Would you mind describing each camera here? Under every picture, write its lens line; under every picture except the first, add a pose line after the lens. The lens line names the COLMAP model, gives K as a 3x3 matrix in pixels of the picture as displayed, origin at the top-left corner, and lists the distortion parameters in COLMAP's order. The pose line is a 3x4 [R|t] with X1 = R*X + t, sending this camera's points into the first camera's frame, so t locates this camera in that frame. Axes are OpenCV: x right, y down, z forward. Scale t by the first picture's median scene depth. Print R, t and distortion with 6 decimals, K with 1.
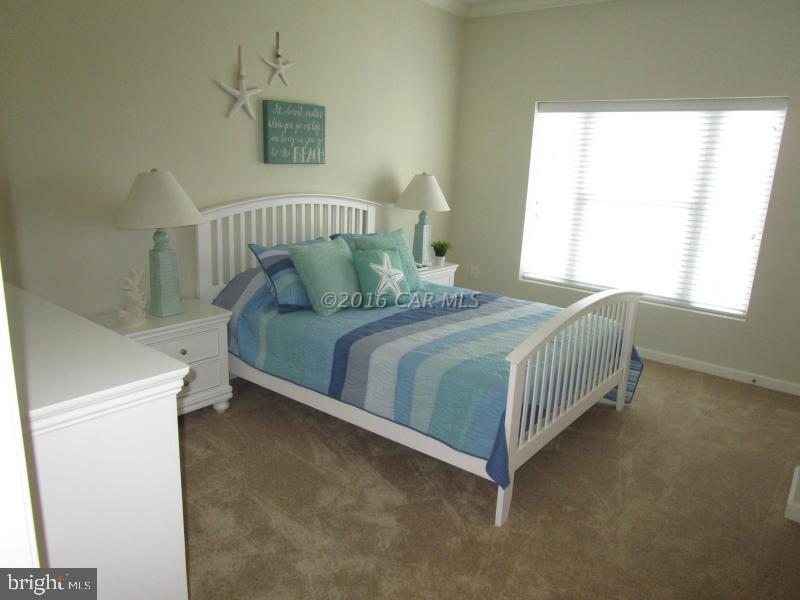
lens RADIAL K [[570.1, 0, 398.9], [0, 570.1, 297.2], [0, 0, 1]] dist [-0.018176, 0.004838]
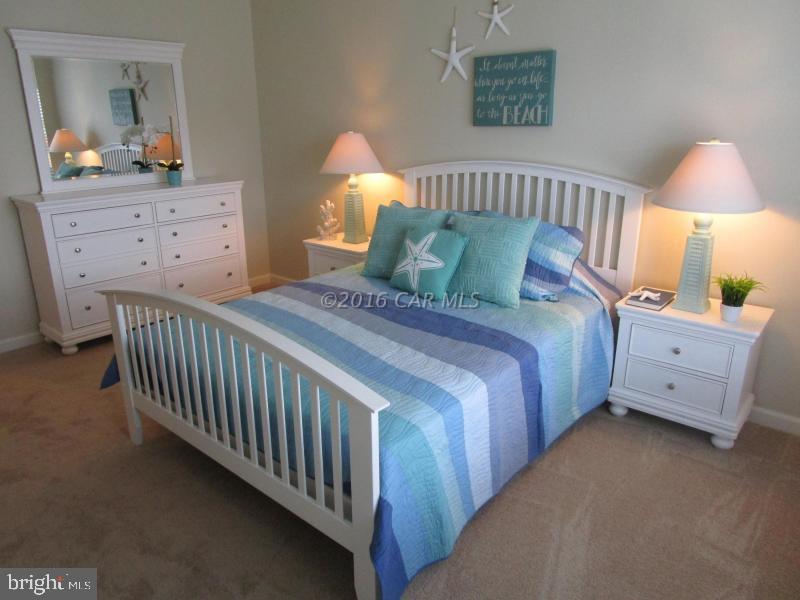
lens RADIAL K [[570.1, 0, 399.0], [0, 570.1, 299.3], [0, 0, 1]] dist [-0.018176, 0.004838]
pose [[-0.035063, 0.271197, -0.961885, 0.734907], [-0.233817, 0.933538, 0.271728, -0.185825], [0.971648, 0.234433, 0.030678, 0.880798]]
